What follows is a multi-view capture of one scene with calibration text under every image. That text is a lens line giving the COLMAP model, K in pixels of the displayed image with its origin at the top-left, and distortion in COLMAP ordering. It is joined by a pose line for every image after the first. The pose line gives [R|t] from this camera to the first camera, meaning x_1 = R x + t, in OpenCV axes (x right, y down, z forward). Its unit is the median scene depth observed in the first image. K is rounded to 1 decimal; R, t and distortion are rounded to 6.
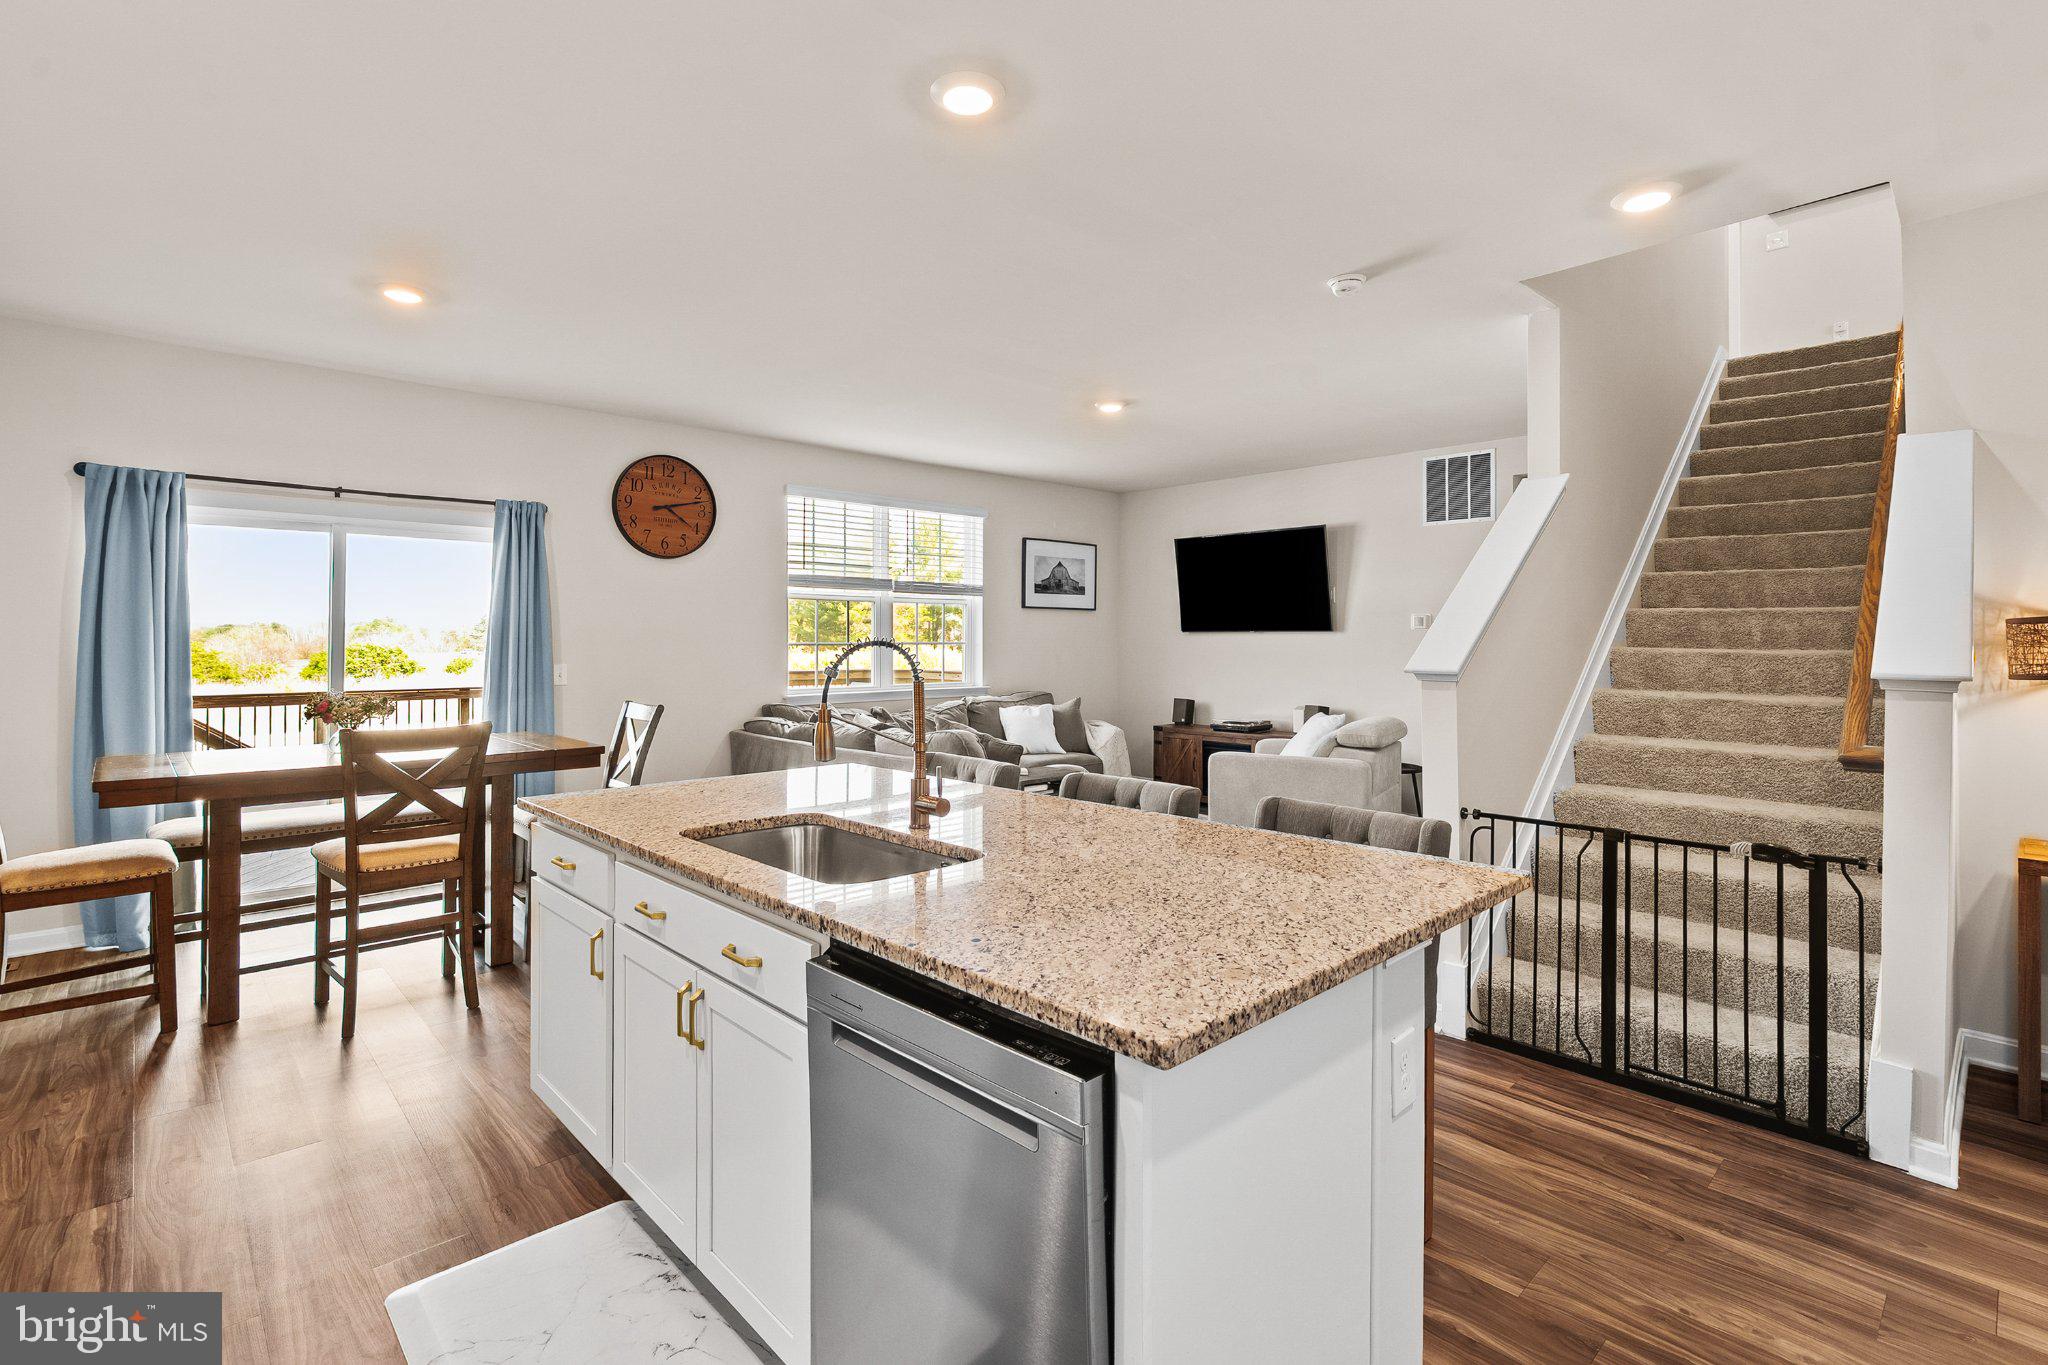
lens RADIAL K [[943.6, 0, 1011.1], [0, 943.6, 633.1], [0, 0, 1]] dist [0.000169, 0.000735]
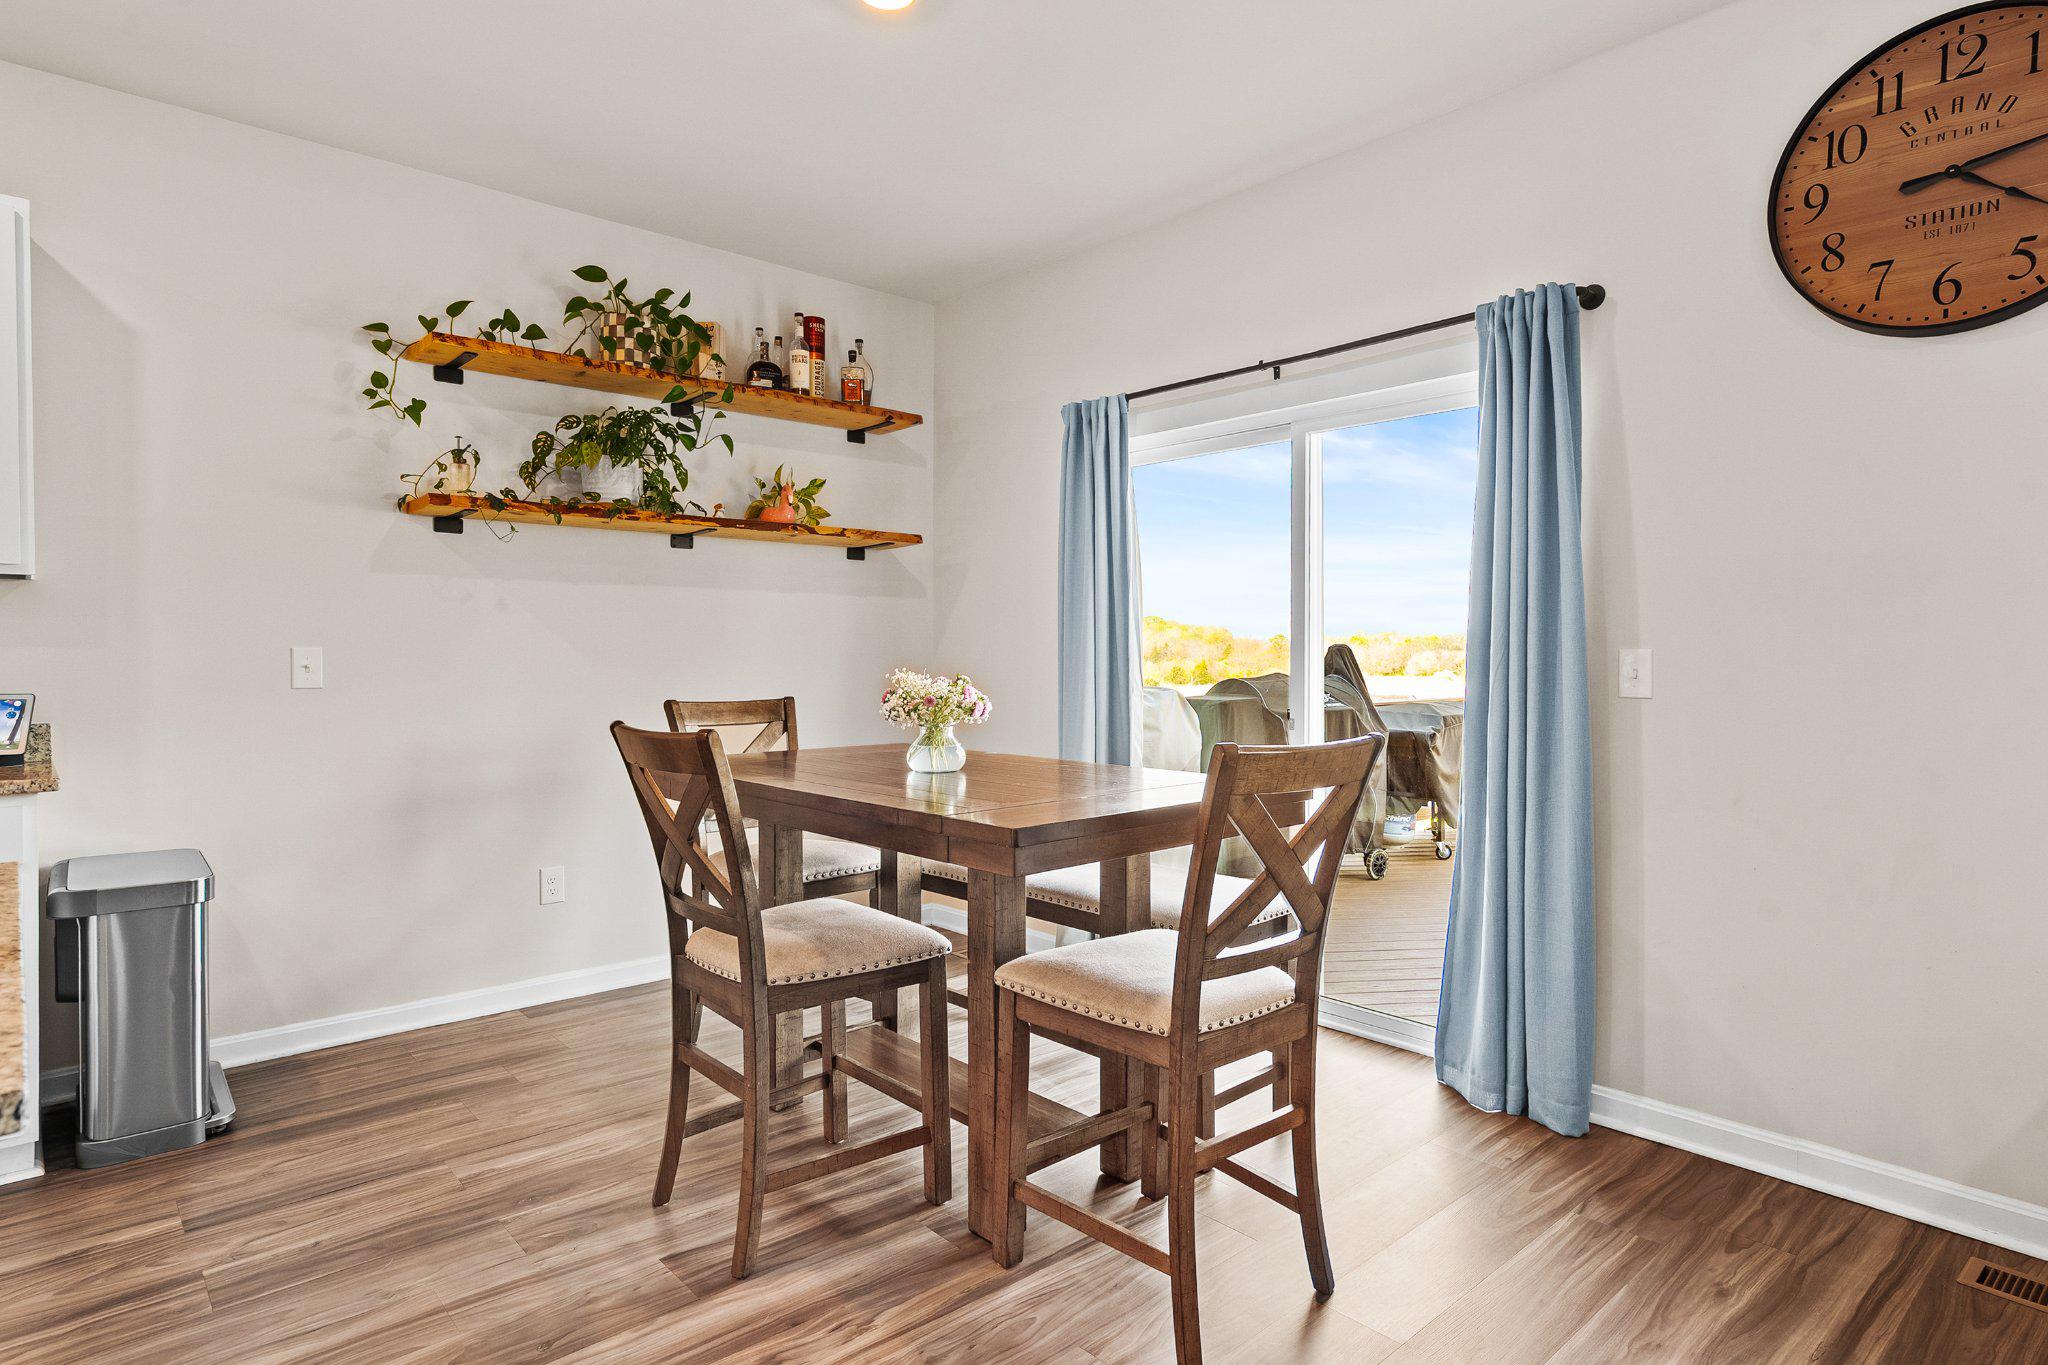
lens RADIAL K [[1105.5, 0, 1029.3], [0, 1105.5, 662.8], [0, 0, 1]] dist [-0.008032, 0.005540]
pose [[-0.004862, 0.008926, -0.999948, 0.018847], [0.008583, 0.999924, 0.008884, 0.027338], [0.999951, -0.008540, -0.004939, 0.613478]]
